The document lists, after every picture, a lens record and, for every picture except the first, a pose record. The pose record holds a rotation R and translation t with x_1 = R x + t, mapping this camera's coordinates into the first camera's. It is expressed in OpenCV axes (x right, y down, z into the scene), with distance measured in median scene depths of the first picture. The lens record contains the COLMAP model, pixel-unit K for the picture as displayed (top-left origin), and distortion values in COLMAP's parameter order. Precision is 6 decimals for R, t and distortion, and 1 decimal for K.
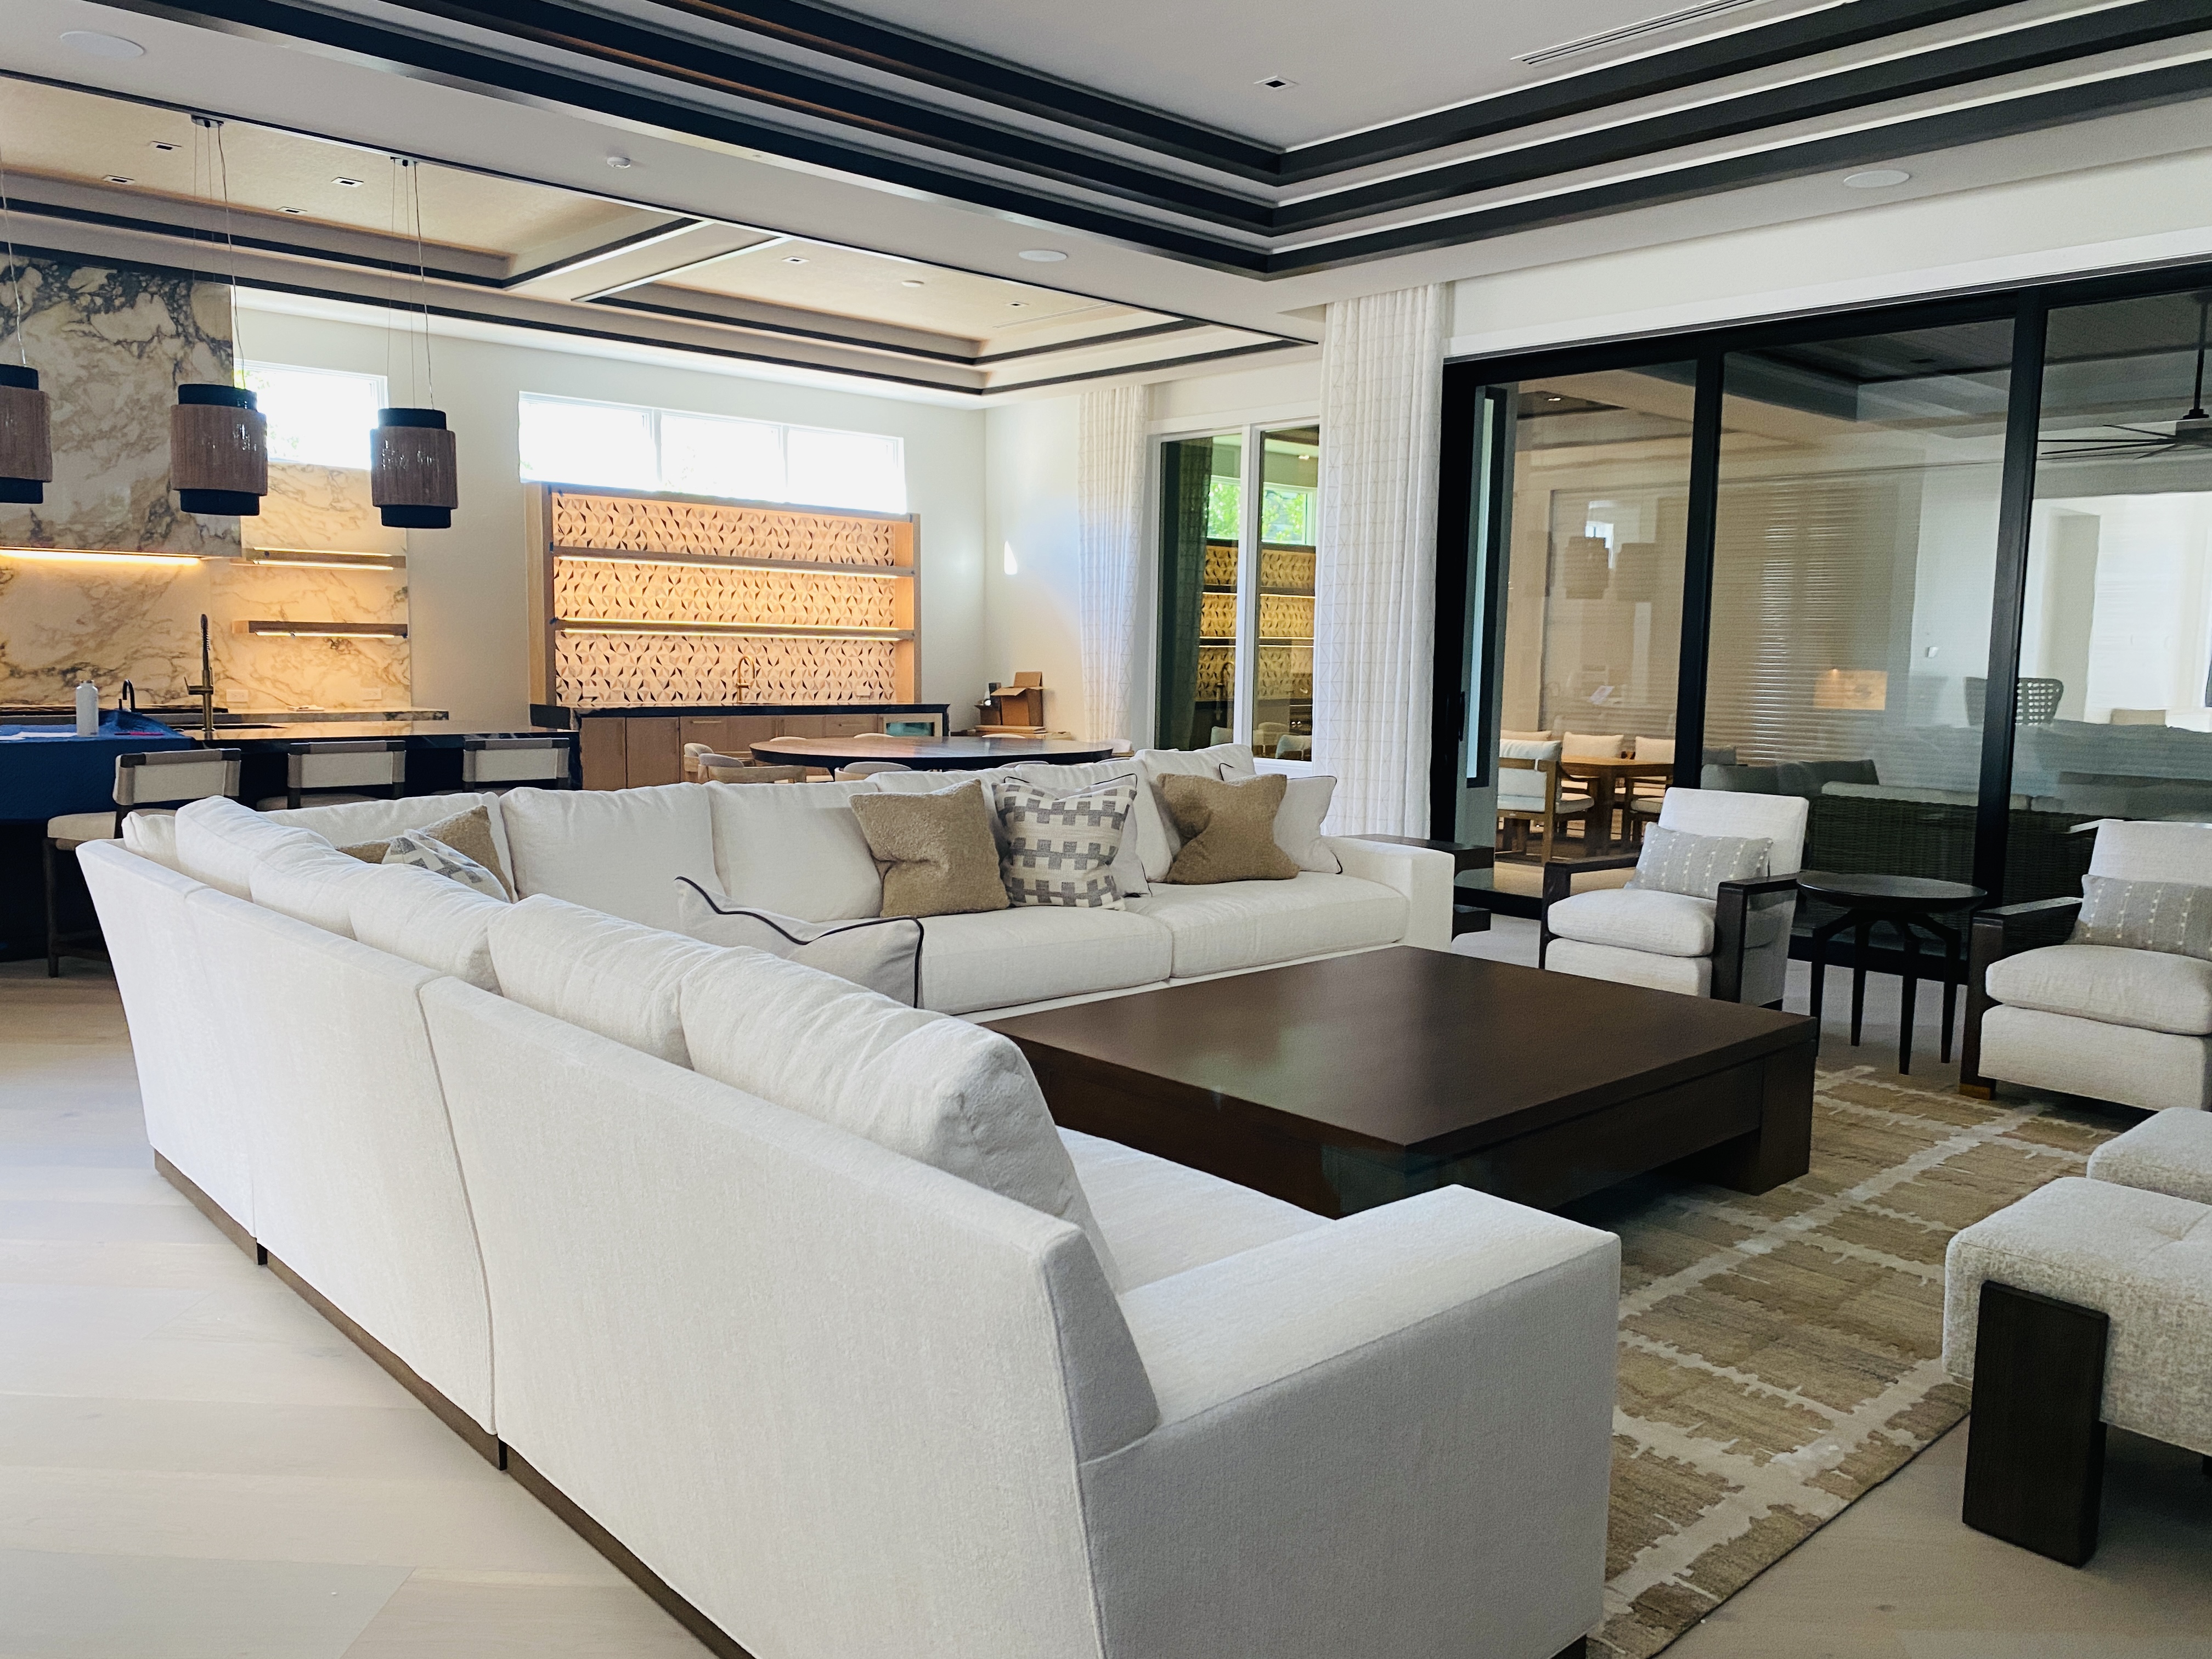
lens RADIAL K [[1704.0, 0, 1114.5], [0, 1704.0, 814.8], [0, 0, 1]] dist [0.051838, -0.054601]
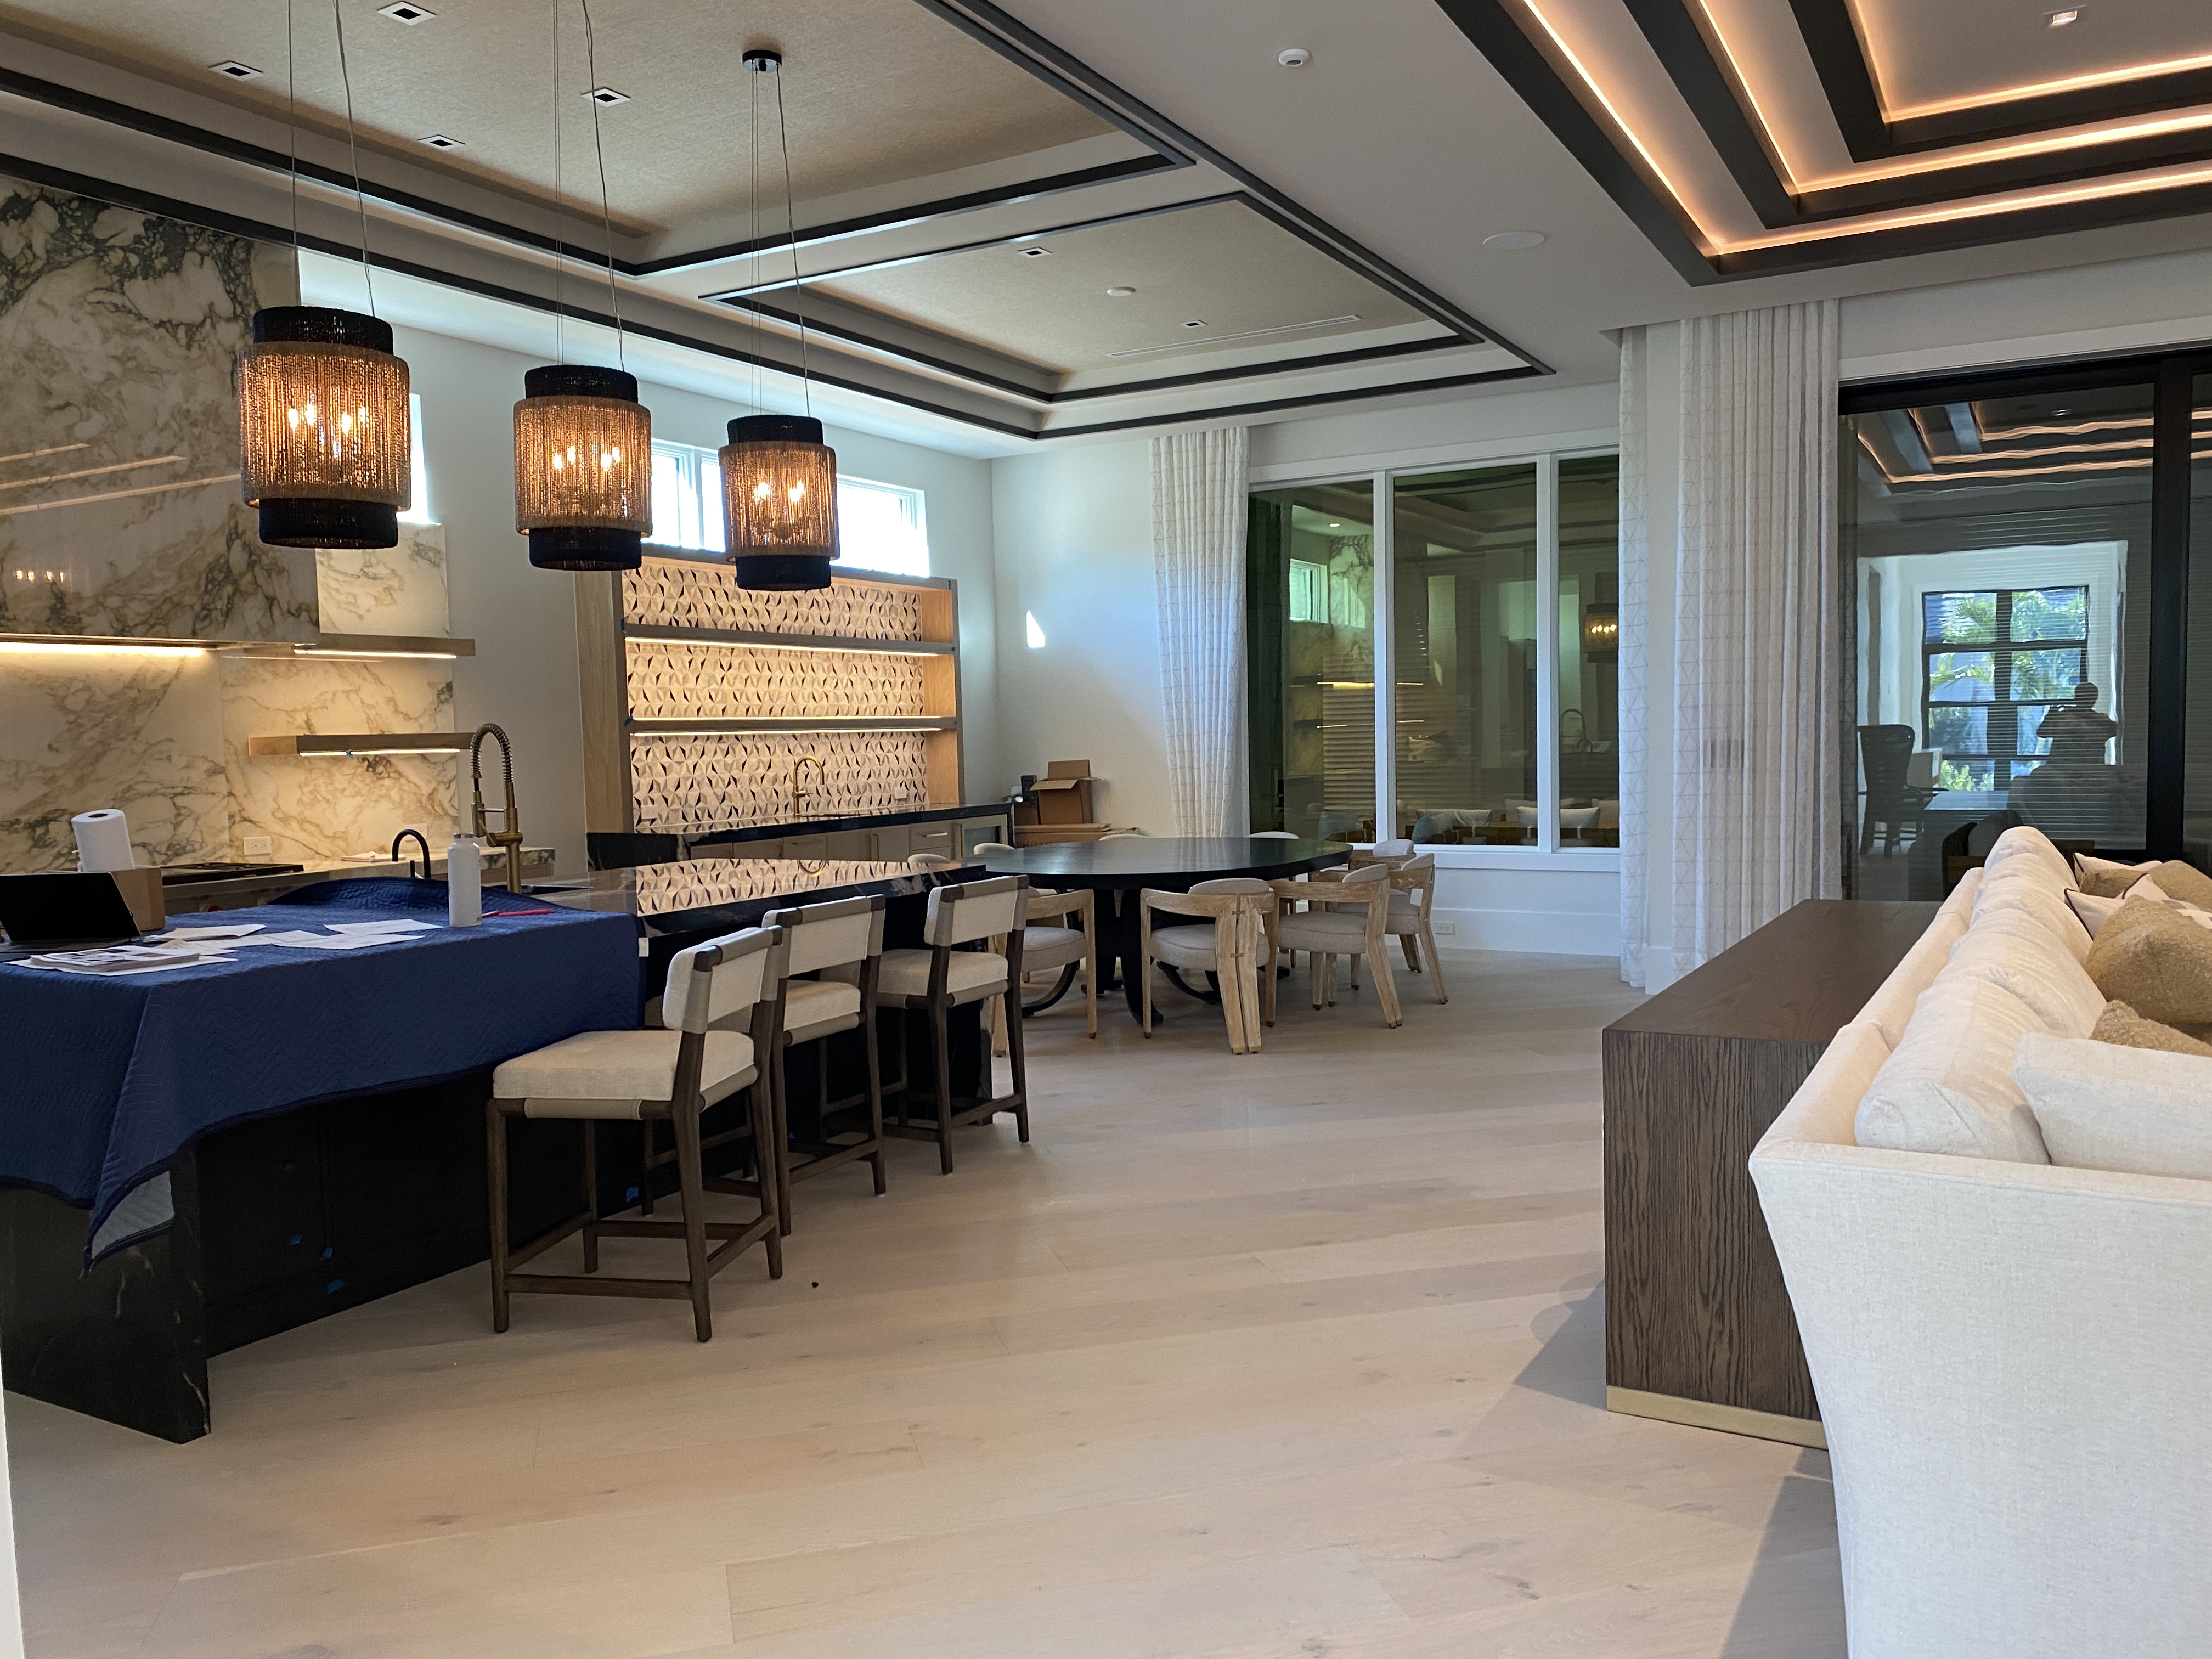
lens RADIAL K [[1704.0, 0, 1100.6], [0, 1704.0, 826.8], [0, 0, 1]] dist [0.051838, -0.054601]
pose [[0.951042, -0.060000, 0.303181, -0.347389], [0.073028, 0.996823, -0.031806, -0.026299], [-0.300309, 0.052389, 0.952402, 0.210631]]
